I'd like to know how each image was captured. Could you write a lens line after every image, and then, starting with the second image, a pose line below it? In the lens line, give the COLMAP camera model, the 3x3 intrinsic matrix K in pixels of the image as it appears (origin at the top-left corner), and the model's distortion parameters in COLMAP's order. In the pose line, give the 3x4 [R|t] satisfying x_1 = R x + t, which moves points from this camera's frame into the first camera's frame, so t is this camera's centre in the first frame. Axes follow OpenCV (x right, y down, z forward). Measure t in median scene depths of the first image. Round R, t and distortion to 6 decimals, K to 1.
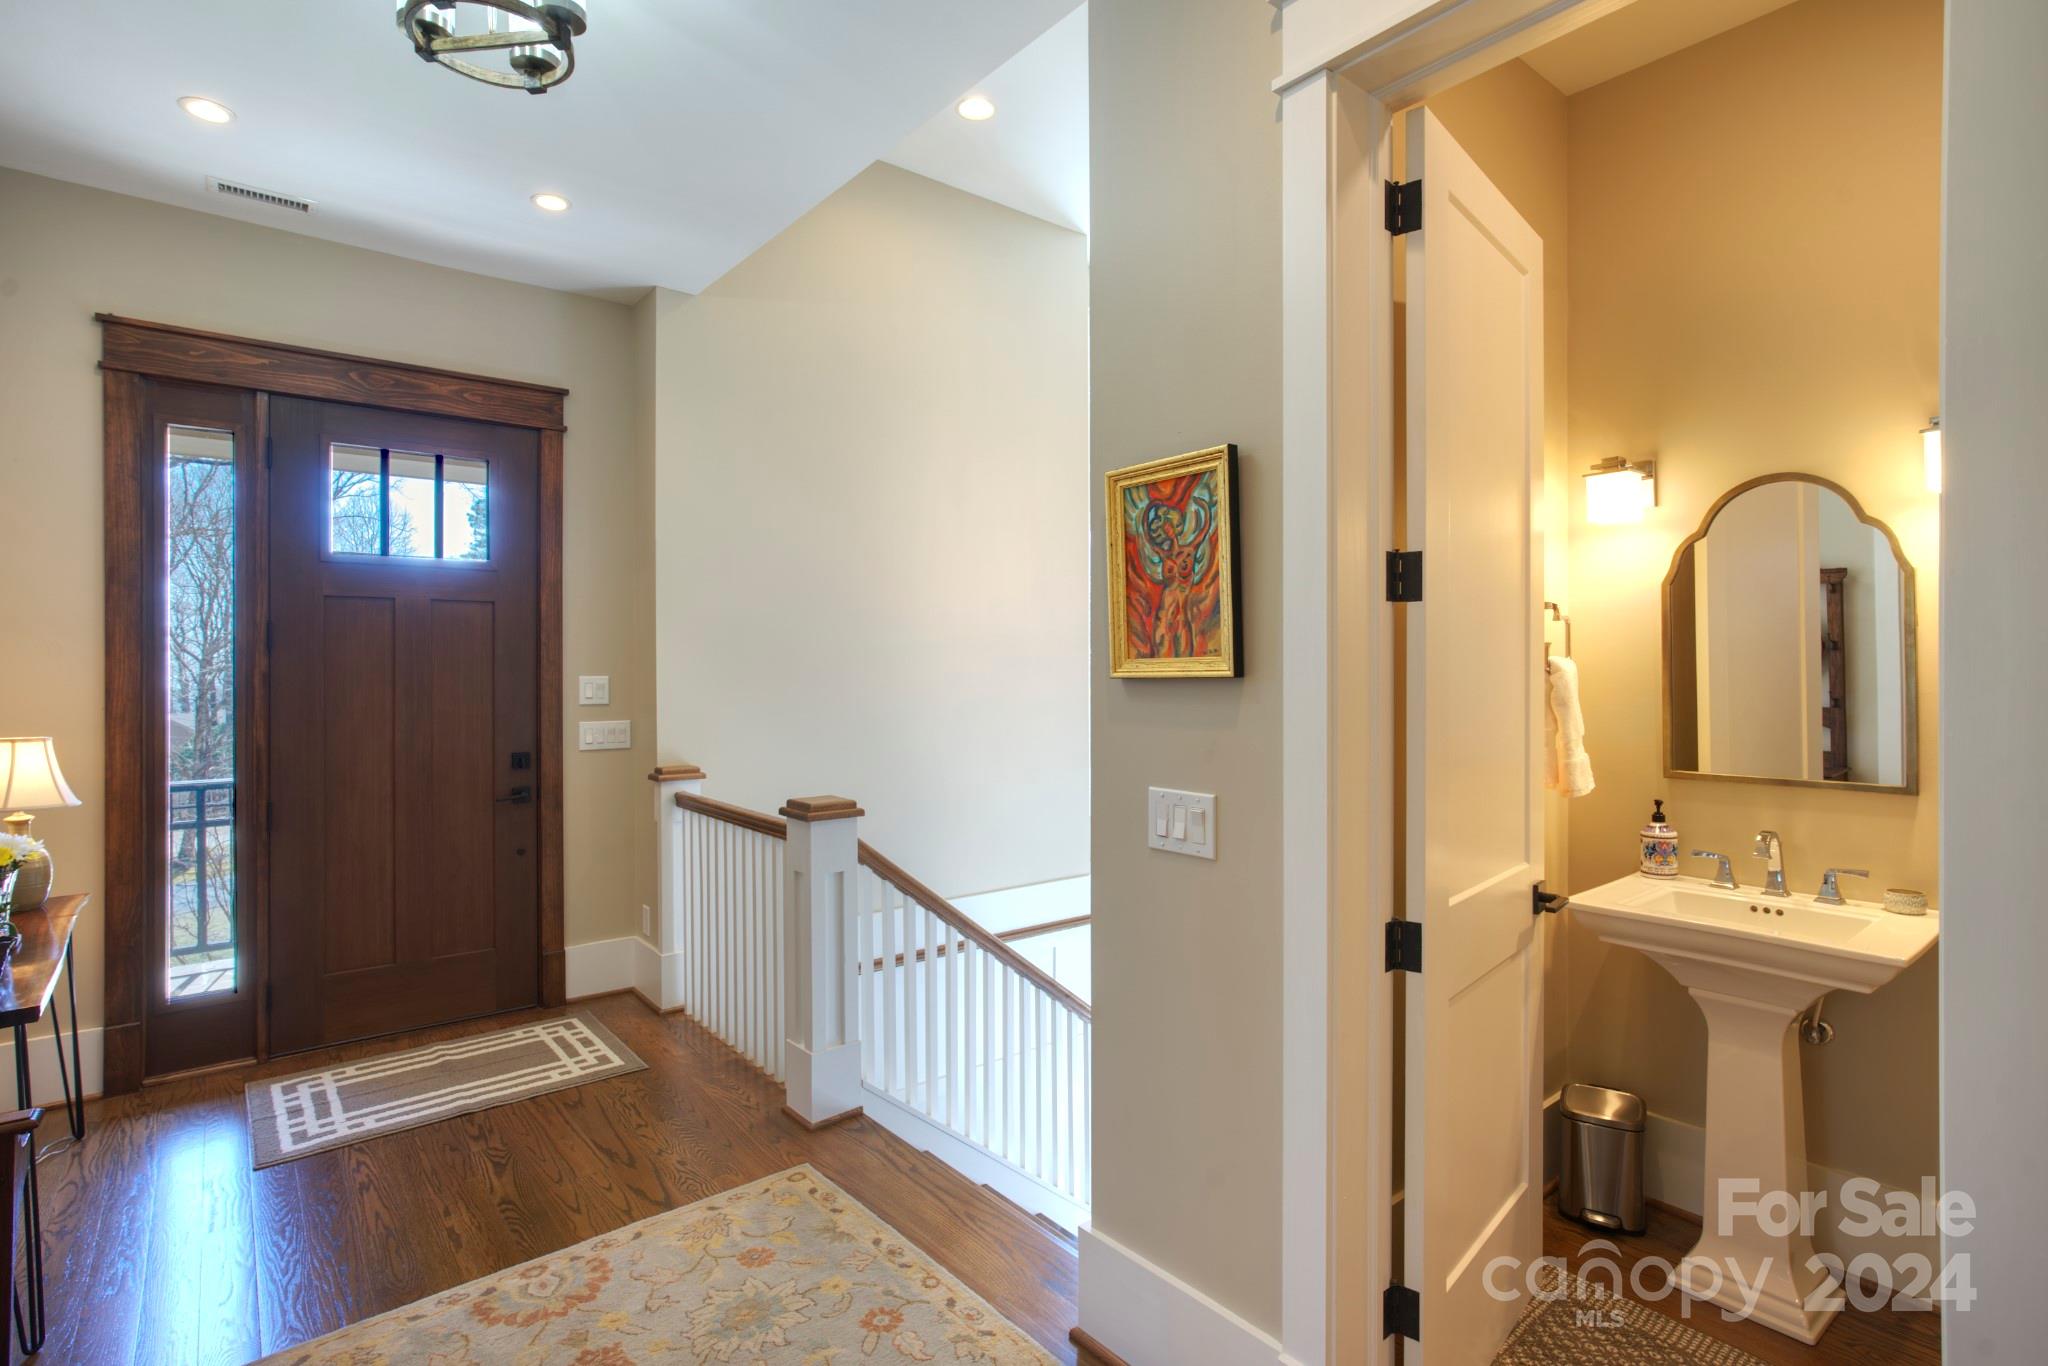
lens RADIAL K [[1004.2, 0, 1025.5], [0, 1004.2, 673.2], [0, 0, 1]] dist [-0.045895, 0.017060]
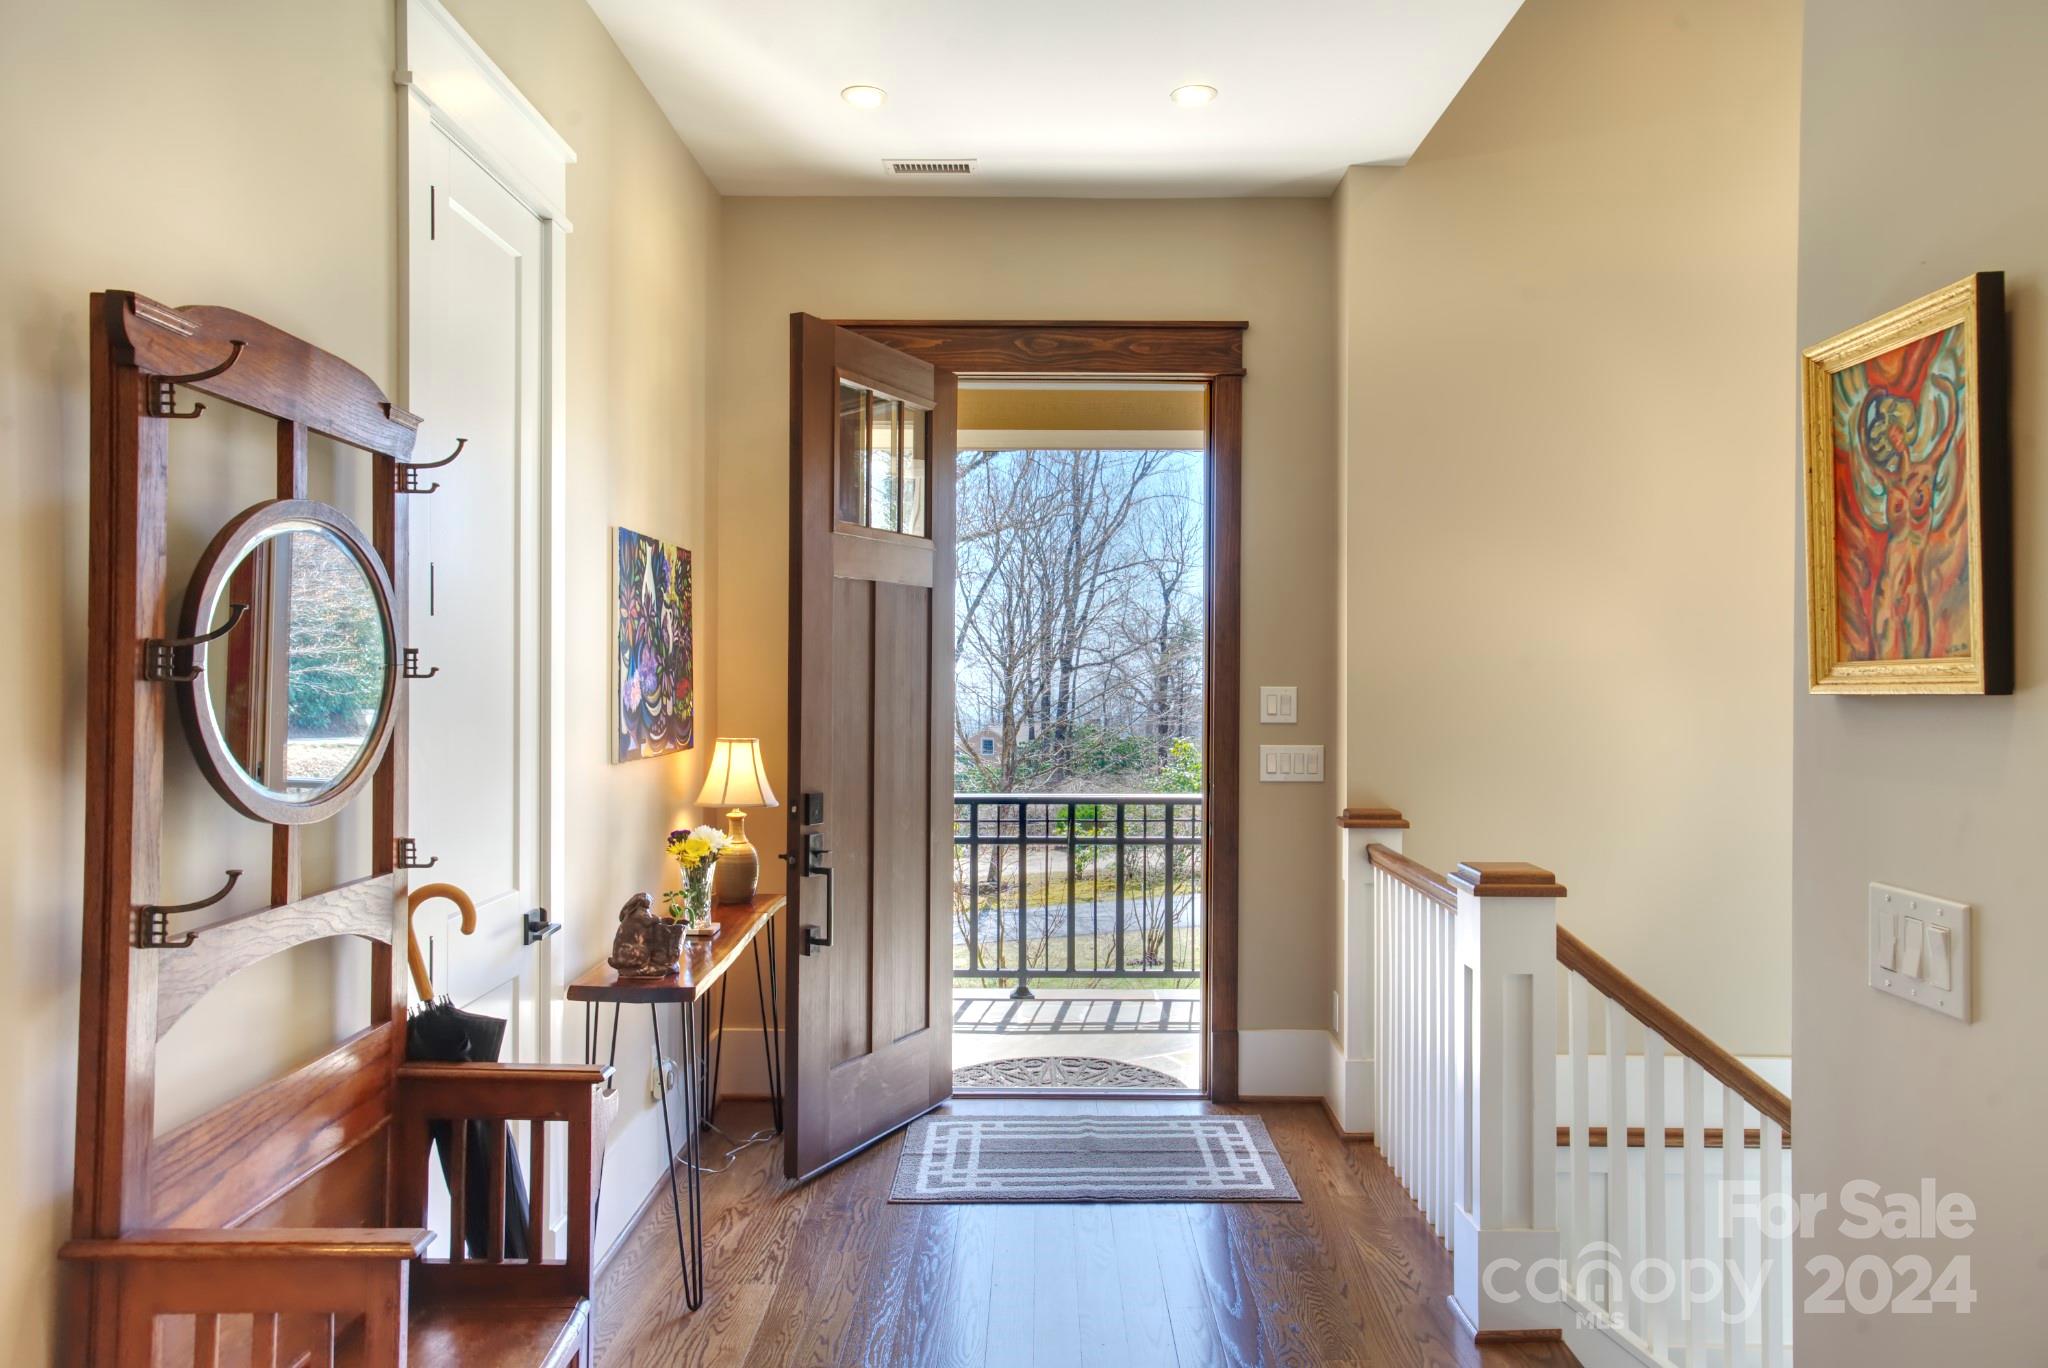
lens RADIAL K [[1428.3, 0, 1022.0], [0, 1428.3, 686.6], [0, 0, 1]] dist [-0.041563, 0.000160]
pose [[0.752917, 0.010782, -0.658028, 0.193360], [-0.011003, 0.999932, 0.003795, 0.001455], [0.658024, 0.004383, 0.752984, 0.043145]]
